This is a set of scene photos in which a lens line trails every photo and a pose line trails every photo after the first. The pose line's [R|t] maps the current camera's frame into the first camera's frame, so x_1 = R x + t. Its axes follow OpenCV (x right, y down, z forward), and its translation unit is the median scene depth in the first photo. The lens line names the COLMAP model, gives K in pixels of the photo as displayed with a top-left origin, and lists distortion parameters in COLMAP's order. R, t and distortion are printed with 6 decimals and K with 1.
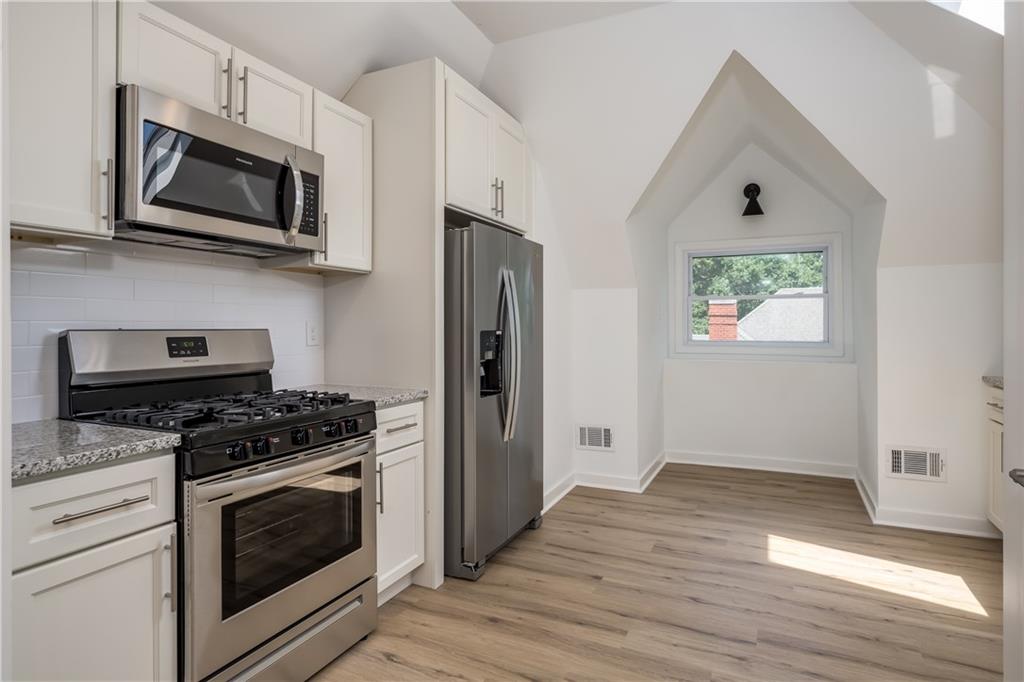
lens RADIAL K [[541.7, 0, 513.6], [0, 541.7, 330.9], [0, 0, 1]] dist [-0.013719, -0.000587]
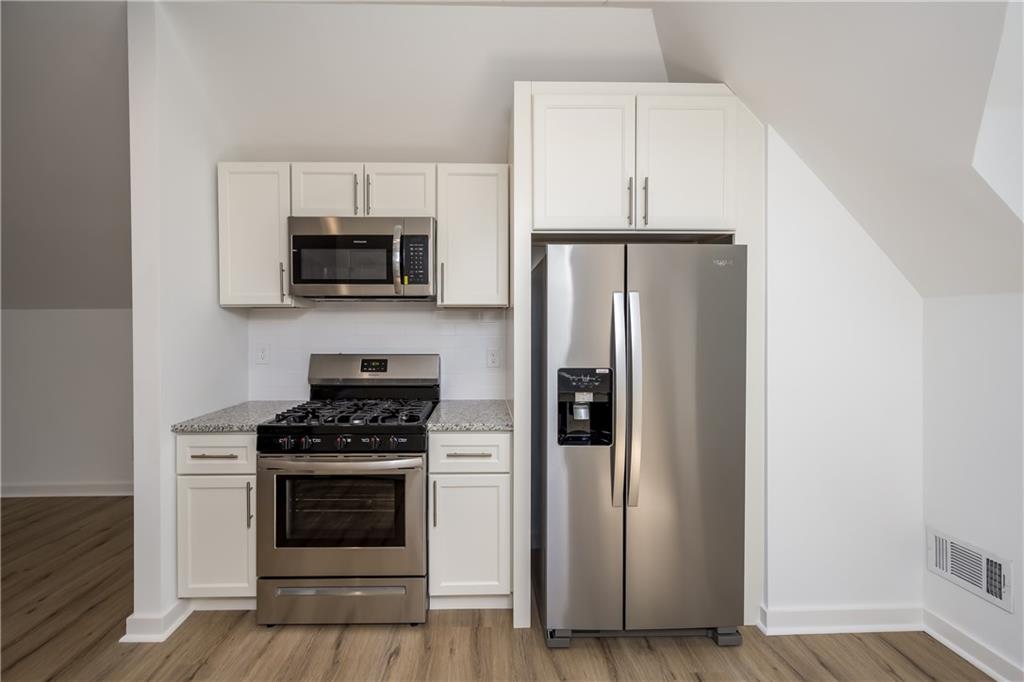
lens RADIAL K [[413.3, 0, 505.8], [0, 413.3, 337.2], [0, 0, 1]] dist [0.000795, 0.000809]
pose [[0.454550, 0.020073, -0.890495, 0.583336], [-0.010097, 0.999798, 0.017383, -0.071398], [0.890664, 0.001089, 0.454661, 0.742017]]
